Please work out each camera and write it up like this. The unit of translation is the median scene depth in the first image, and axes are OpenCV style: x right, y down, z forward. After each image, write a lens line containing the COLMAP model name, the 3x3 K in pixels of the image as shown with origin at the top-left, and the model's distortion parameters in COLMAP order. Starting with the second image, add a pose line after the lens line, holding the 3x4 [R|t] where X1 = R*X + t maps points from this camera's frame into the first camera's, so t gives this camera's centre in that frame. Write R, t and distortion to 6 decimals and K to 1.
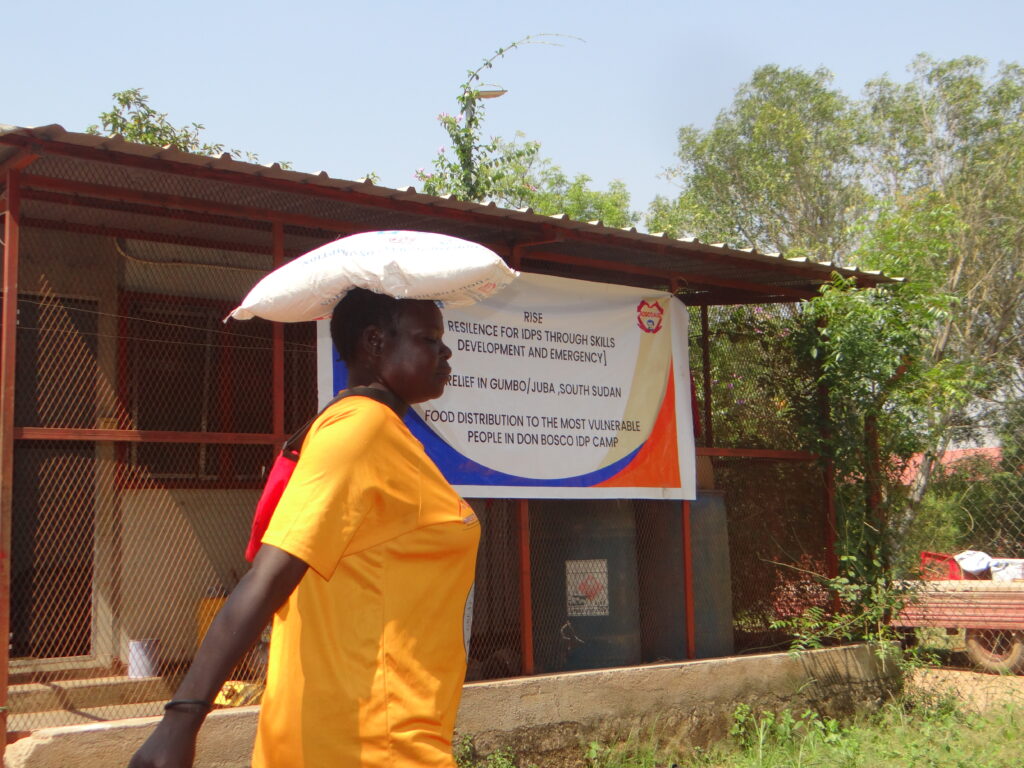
lens RADIAL K [[1206.2, 0, 513.9], [0, 1206.2, 382.2], [0, 0, 1]] dist [0.044469, 0.000000]
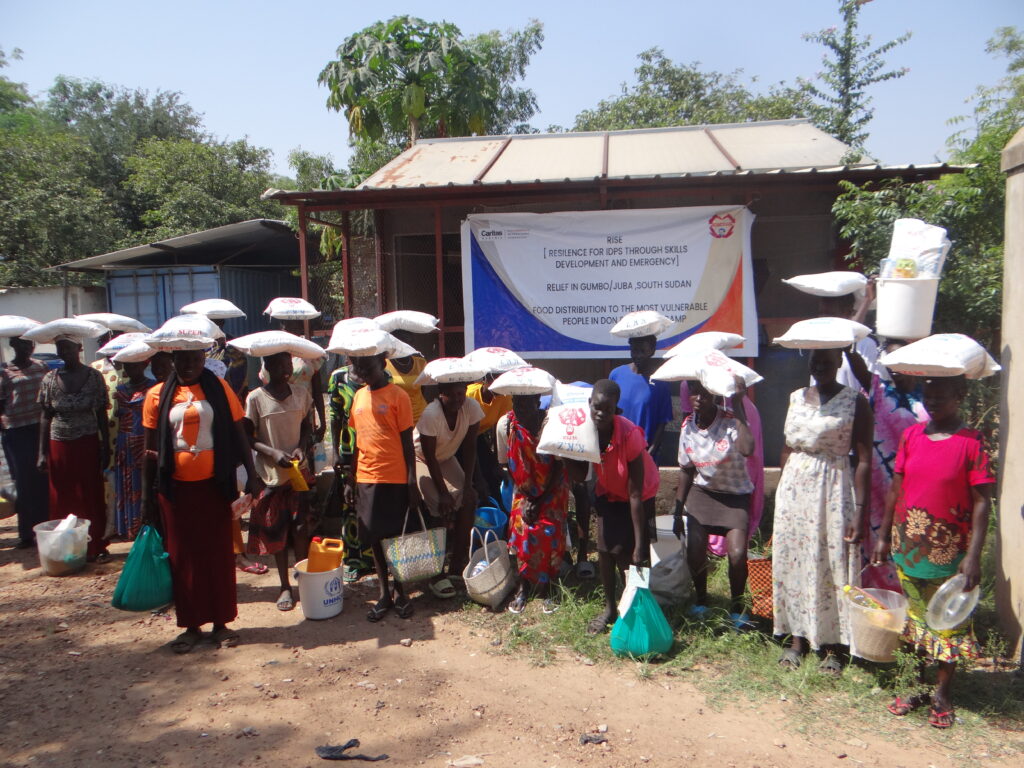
lens RADIAL K [[800.0, 0, 511.4], [0, 800.0, 376.6], [0, 0, 1]] dist [0.006914, 0.010181]
pose [[0.760246, 0.047503, -0.647896, 0.426156], [0.090286, 0.979918, 0.177789, -0.055820], [0.643331, -0.193659, 0.740690, 0.100818]]
